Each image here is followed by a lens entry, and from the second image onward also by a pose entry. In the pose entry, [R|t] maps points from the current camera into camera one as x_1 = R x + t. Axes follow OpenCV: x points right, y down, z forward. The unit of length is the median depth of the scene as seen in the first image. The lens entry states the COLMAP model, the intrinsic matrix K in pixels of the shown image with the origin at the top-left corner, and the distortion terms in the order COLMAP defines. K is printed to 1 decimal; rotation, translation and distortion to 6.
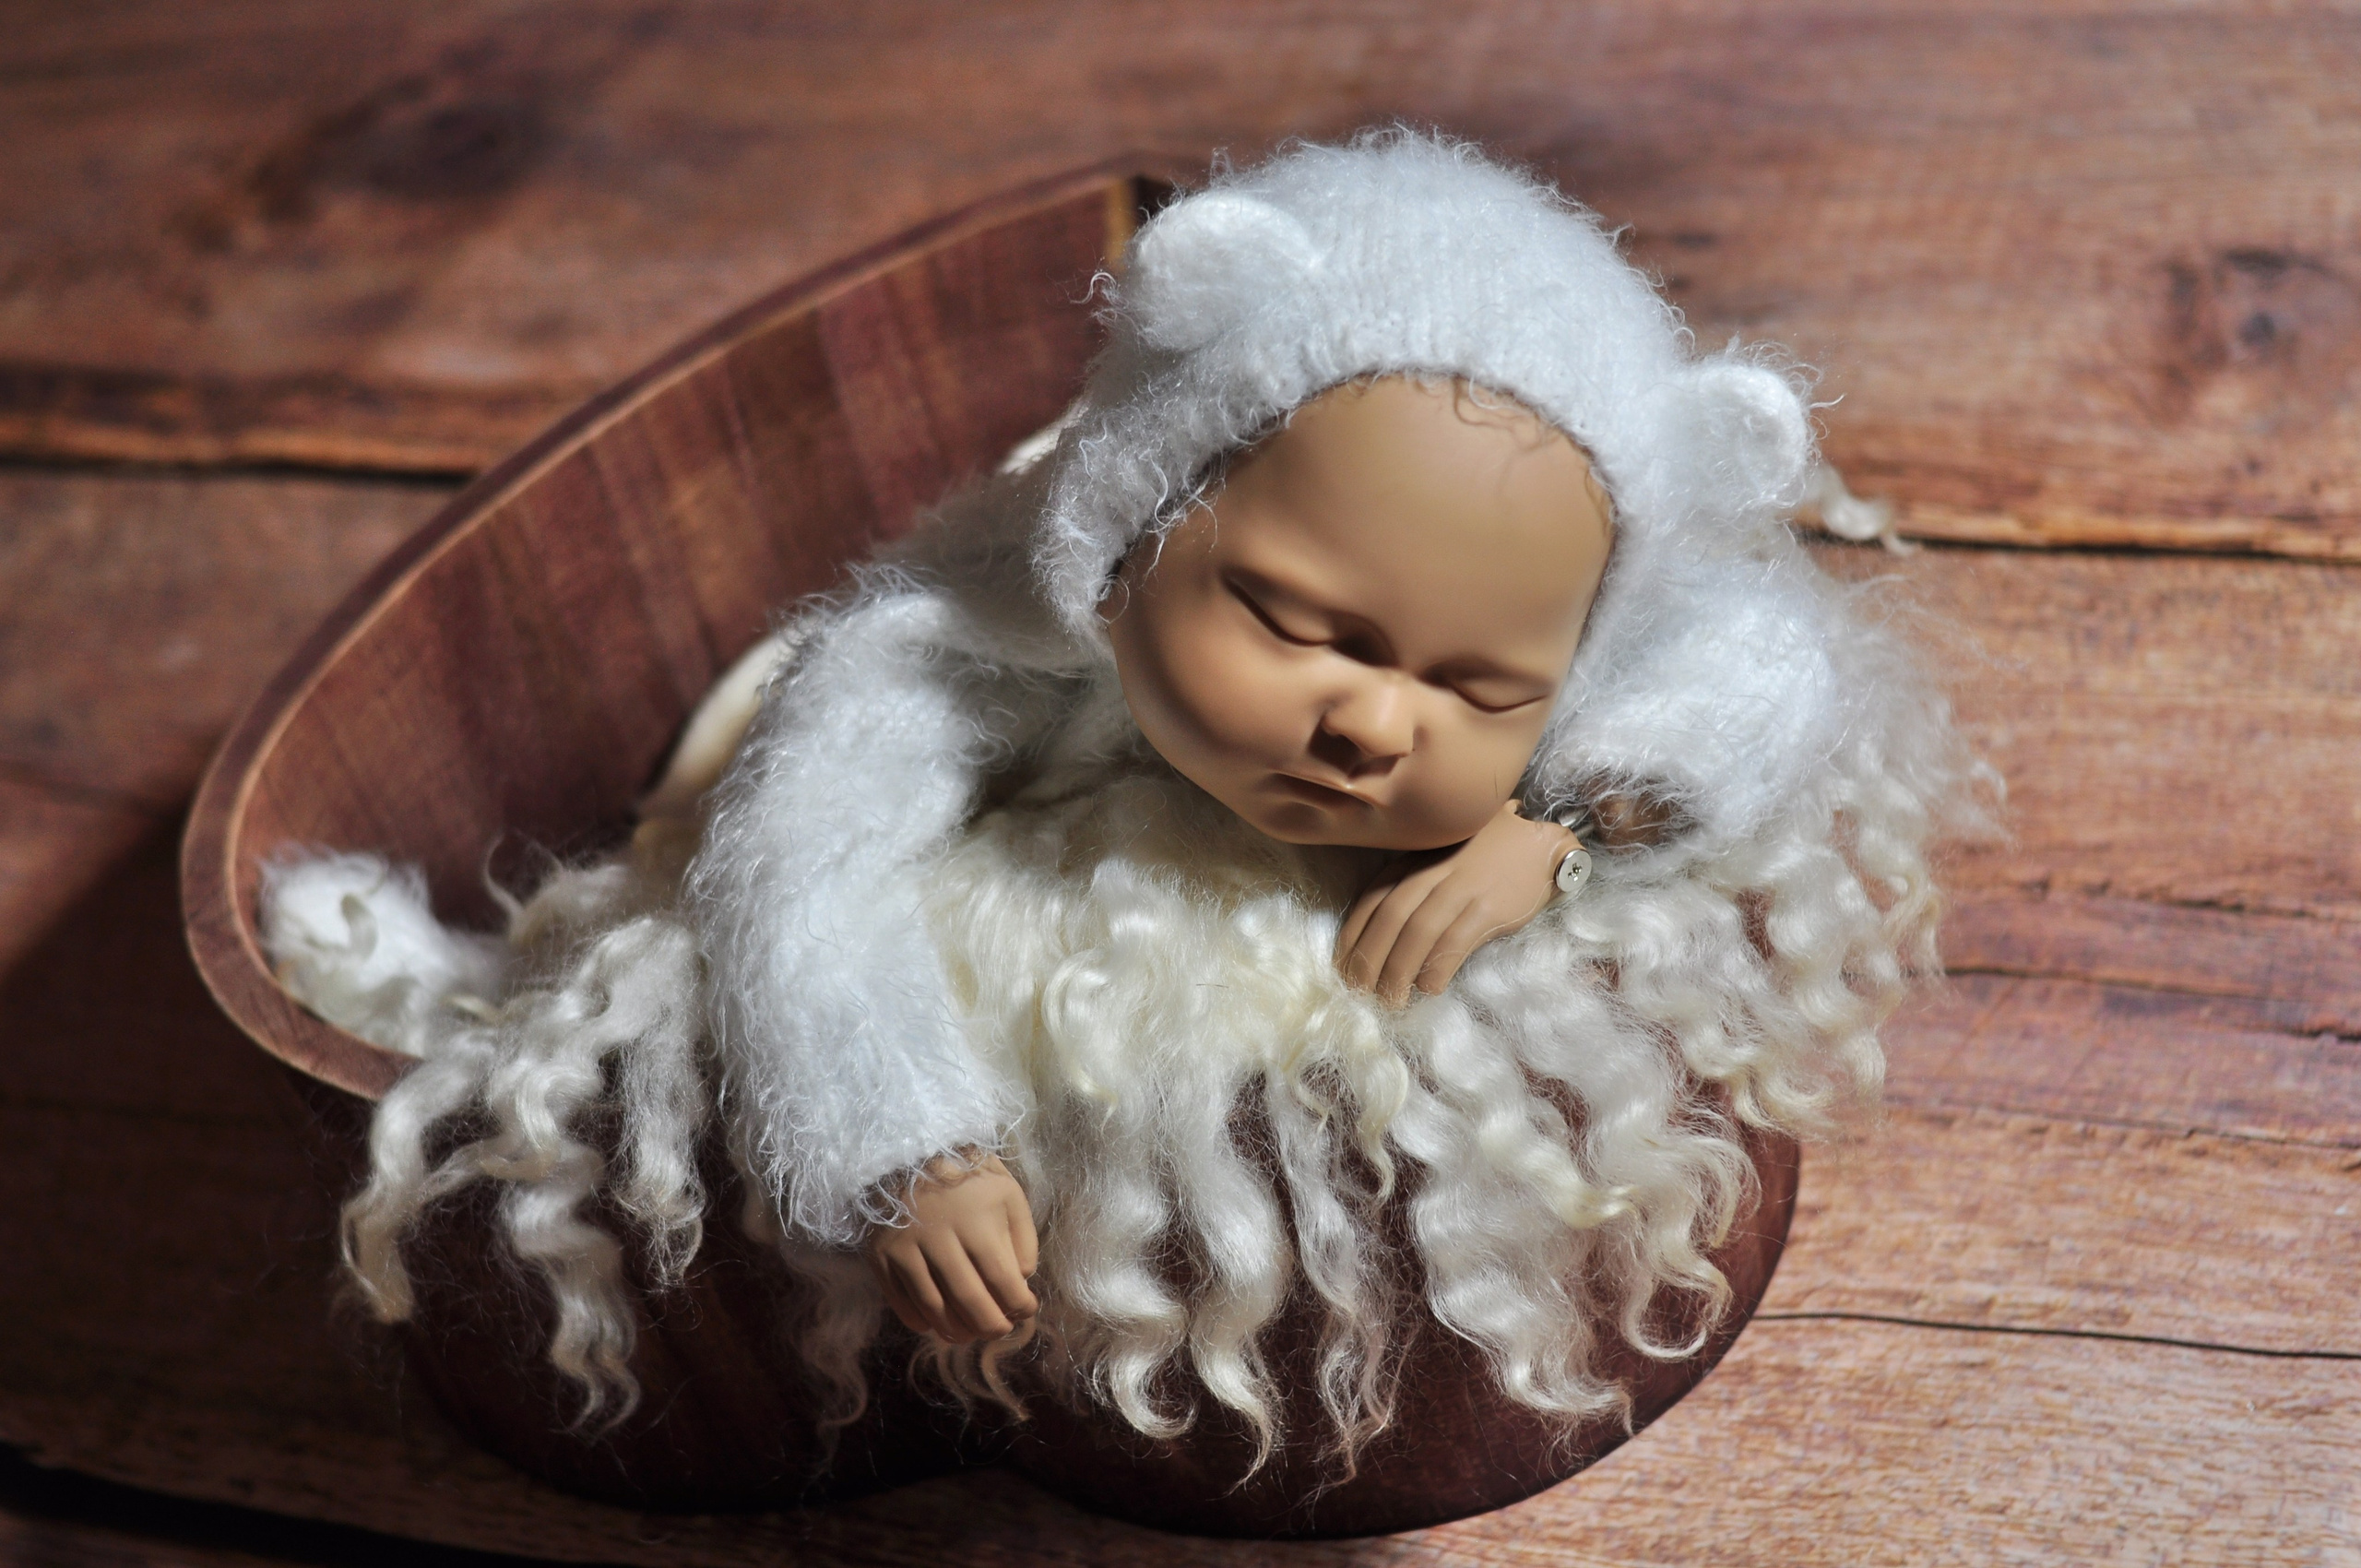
lens RADIAL K [[3605.4, 0, 1180.3], [0, 3605.4, 789.4], [0, 0, 1]] dist [-0.127596, 0.000000]
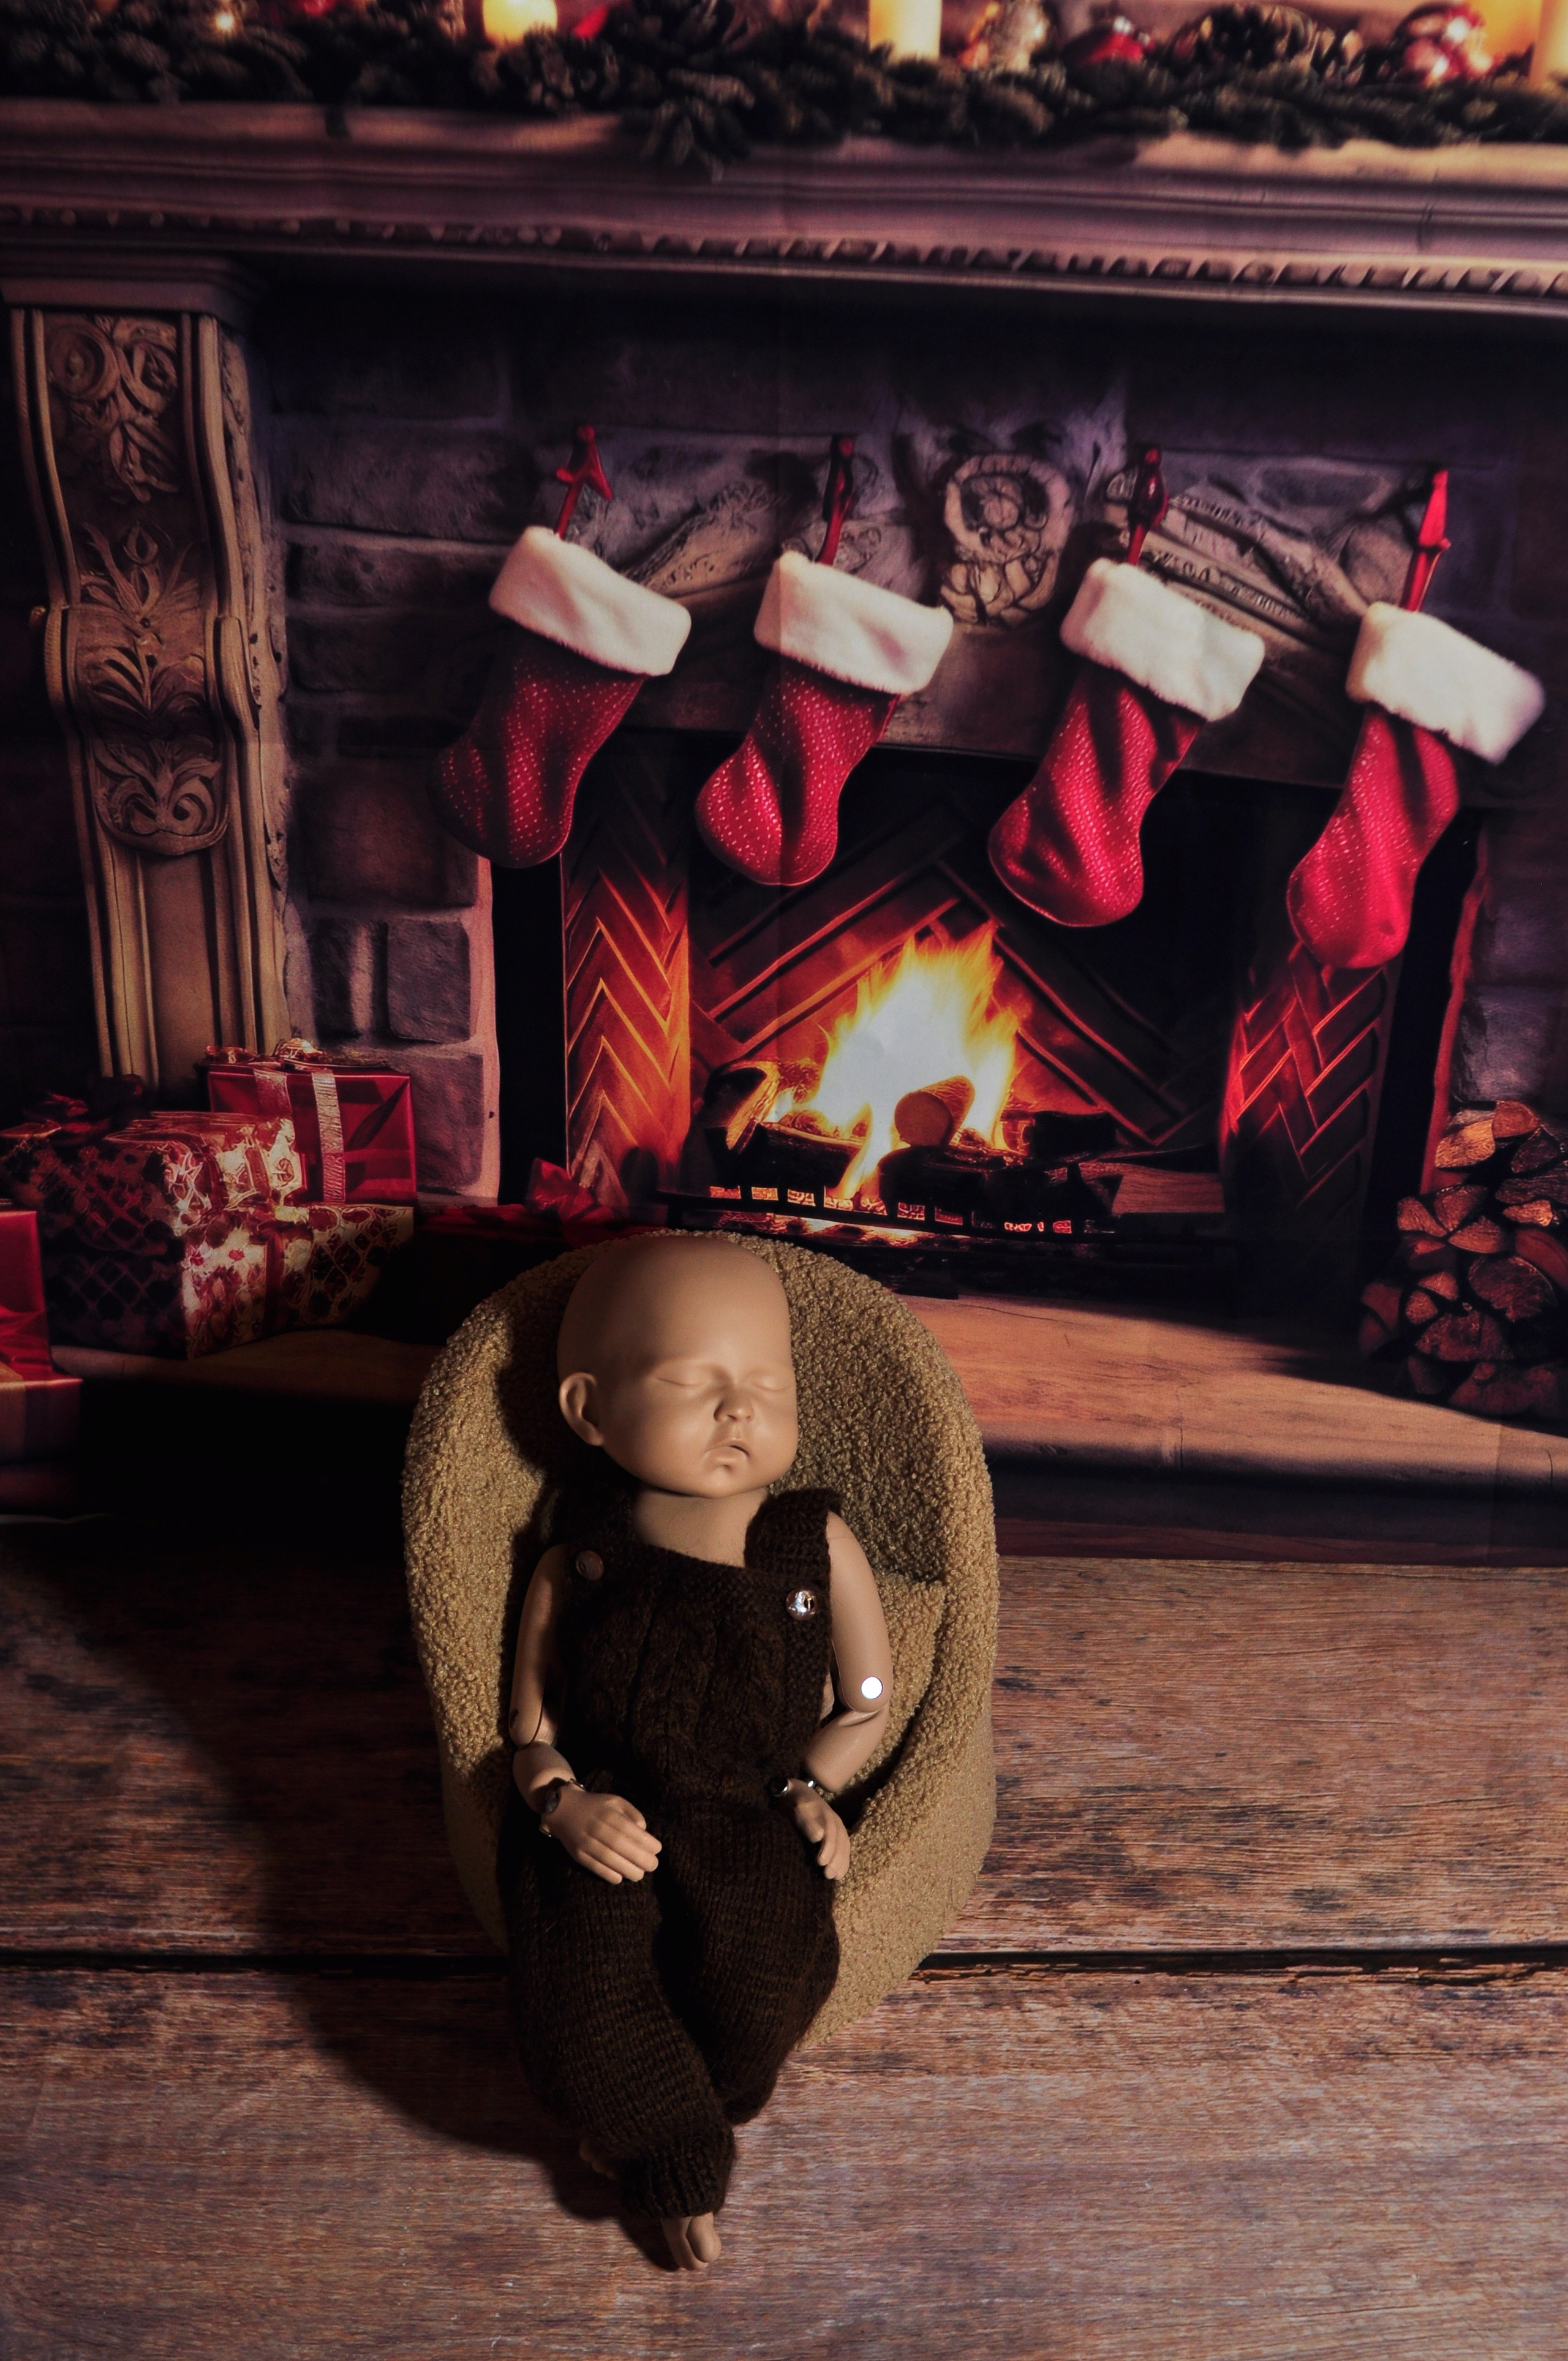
lens RADIAL K [[3605.4, 0, 764.4], [0, 3605.4, 1100.2], [0, 0, 1]] dist [-0.127596, 0.000000]
pose [[0.950668, -0.052353, 0.305761, -0.374963], [0.077537, 0.994472, -0.070804, -0.698853], [-0.300364, 0.091019, 0.949472, -0.294503]]
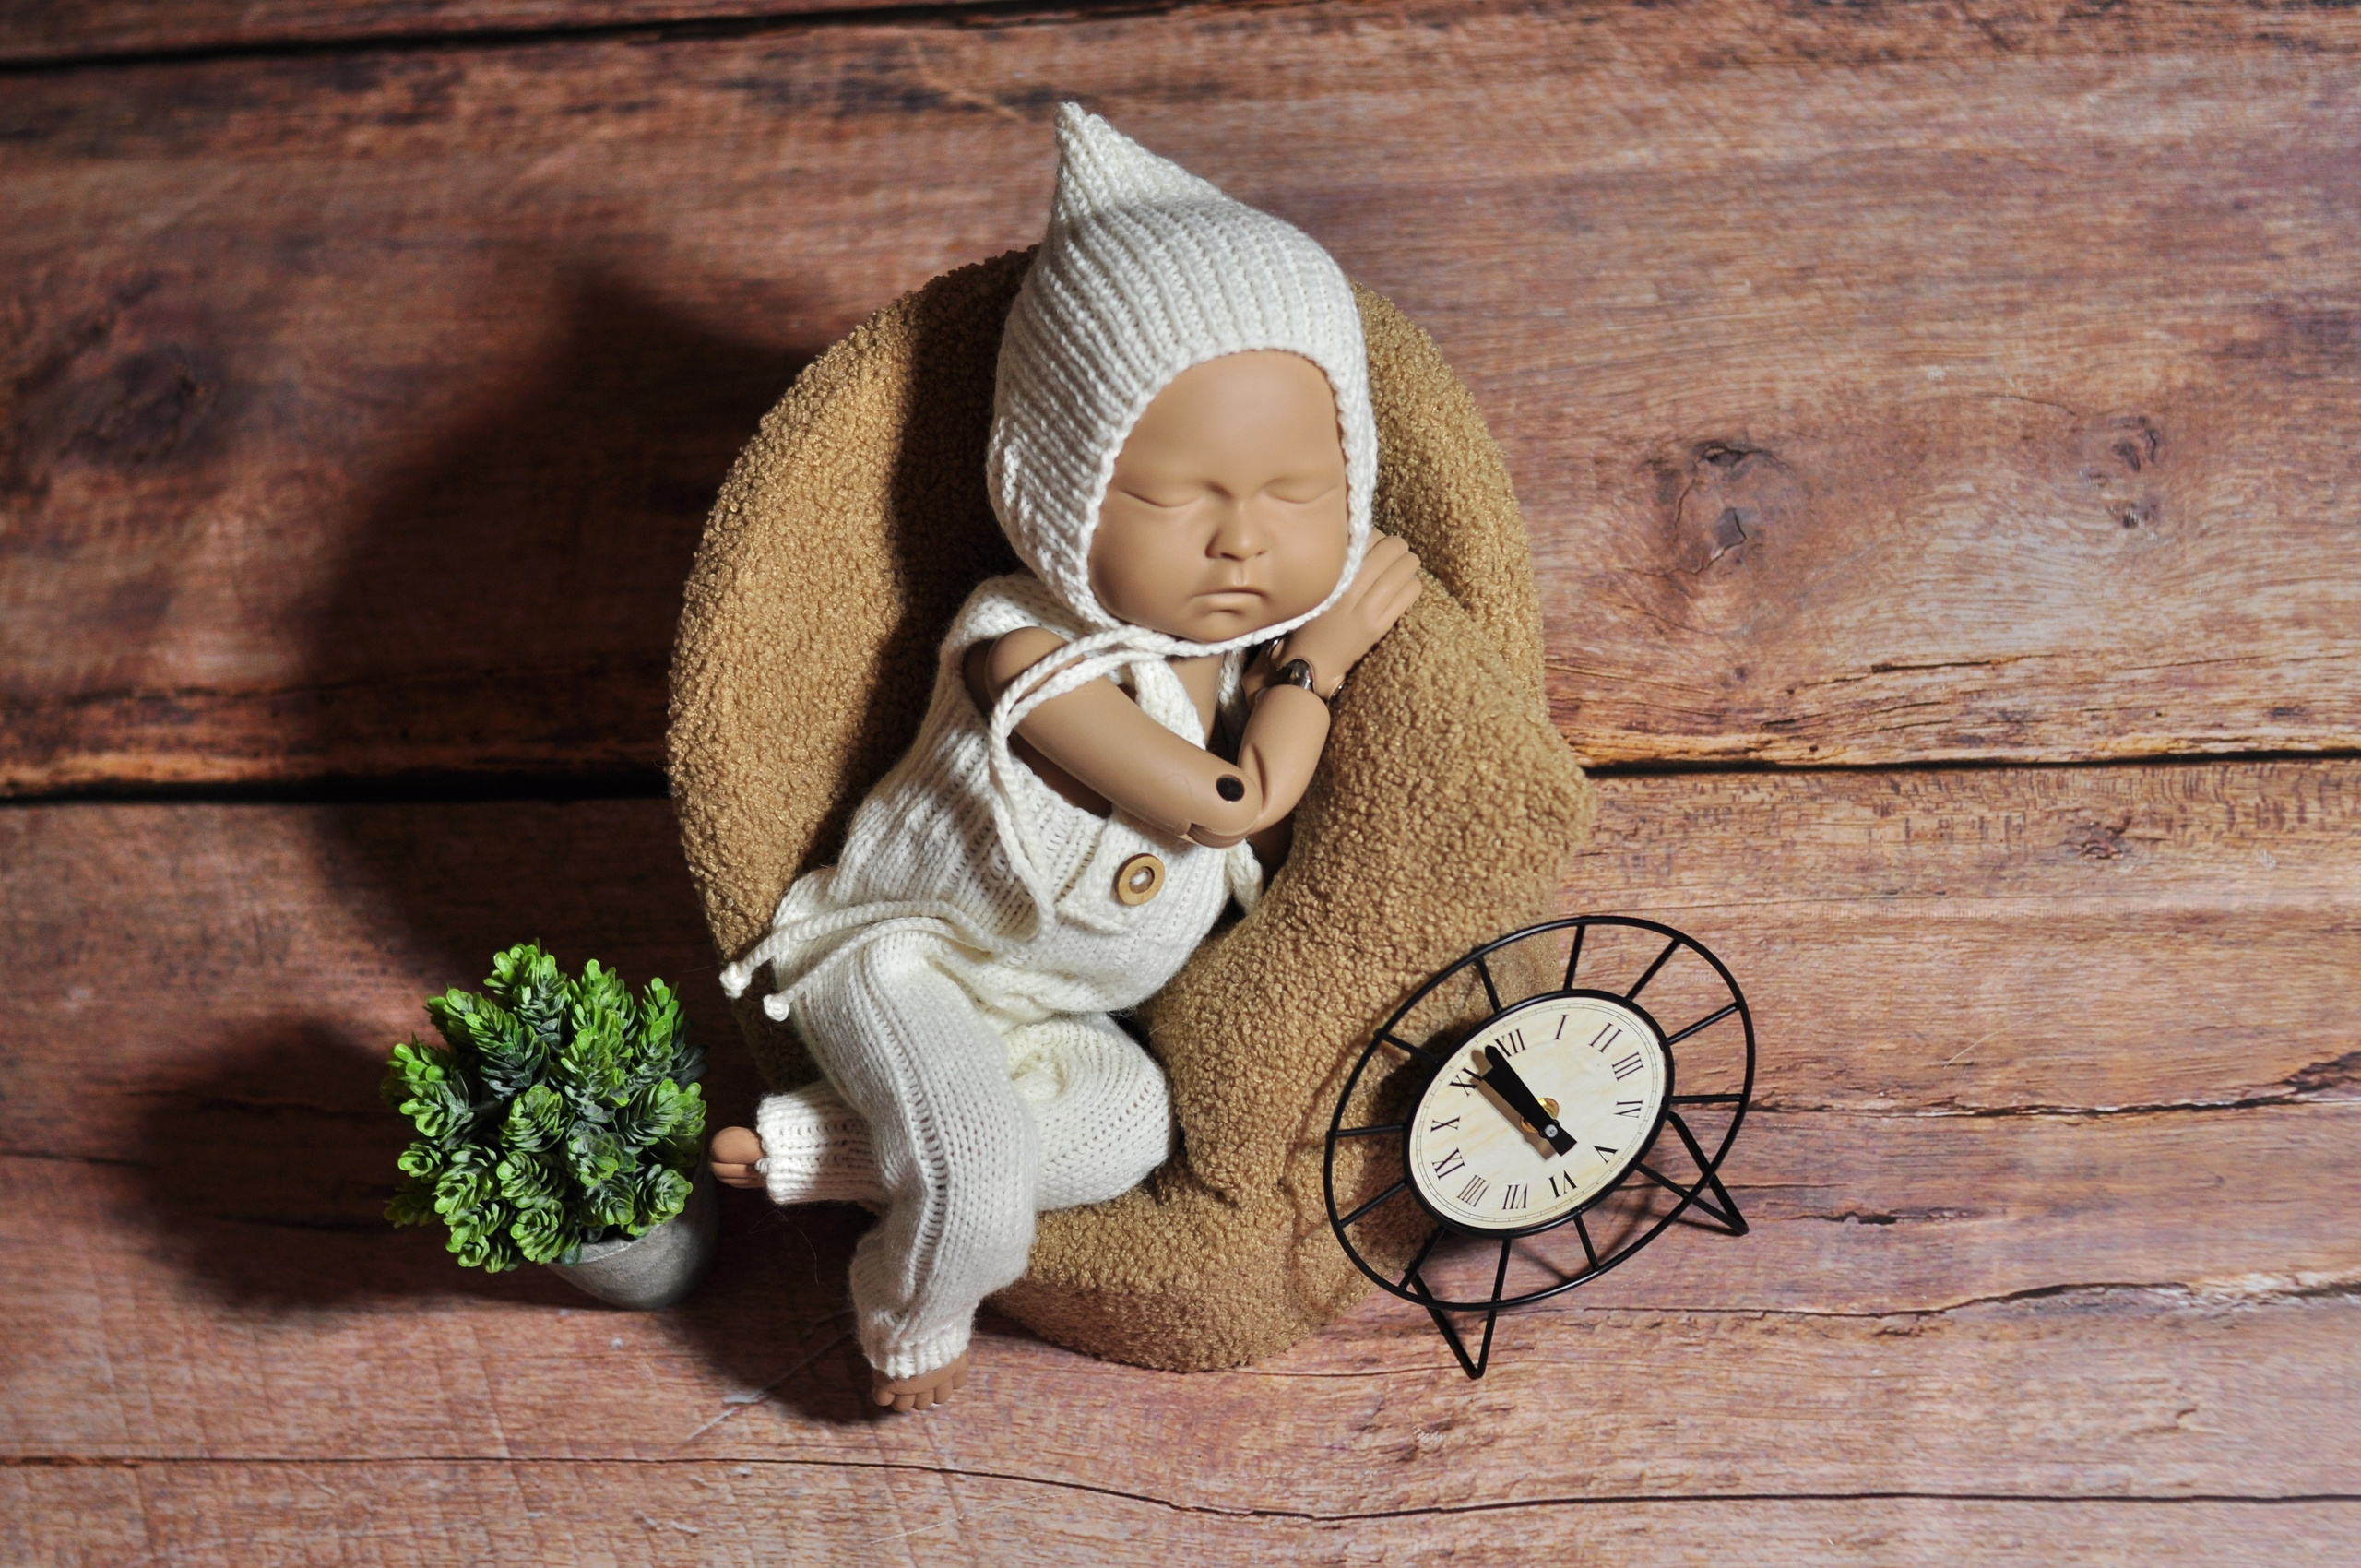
lens RADIAL K [[3605.4, 0, 1171.2], [0, 3605.4, 739.7], [0, 0, 1]] dist [-0.127596, 0.000000]
pose [[0.976185, -0.165726, 0.139991, -0.095163], [0.129270, 0.962594, 0.238123, -0.452079], [-0.174217, -0.214356, 0.961093, -0.241653]]
